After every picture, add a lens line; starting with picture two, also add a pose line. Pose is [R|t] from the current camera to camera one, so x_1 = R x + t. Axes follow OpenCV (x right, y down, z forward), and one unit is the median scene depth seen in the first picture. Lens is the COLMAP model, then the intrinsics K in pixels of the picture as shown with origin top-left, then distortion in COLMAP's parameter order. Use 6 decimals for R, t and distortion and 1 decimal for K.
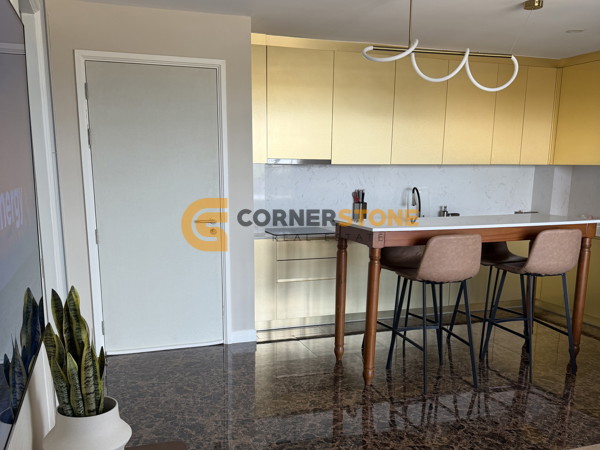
lens RADIAL K [[575.7, 0, 294.2], [0, 575.7, 253.7], [0, 0, 1]] dist [0.052178, 0.000000]
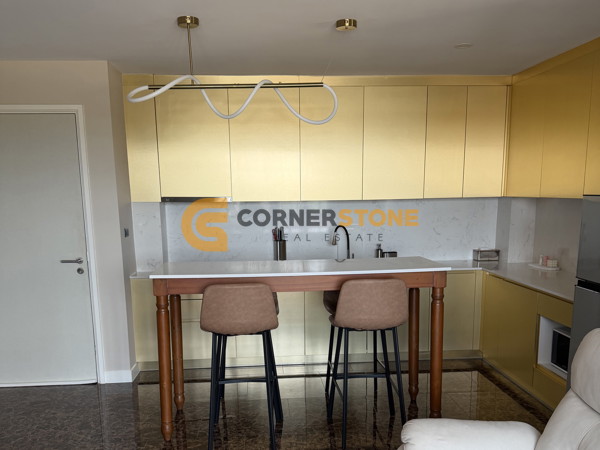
lens RADIAL K [[575.7, 0, 302.8], [0, 575.7, 261.8], [0, 0, 1]] dist [0.052178, 0.000000]
pose [[0.962779, 0.012675, -0.269991, 0.491783], [-0.020303, 0.999469, -0.025476, -0.036081], [0.269525, 0.030010, 0.962526, 0.117412]]
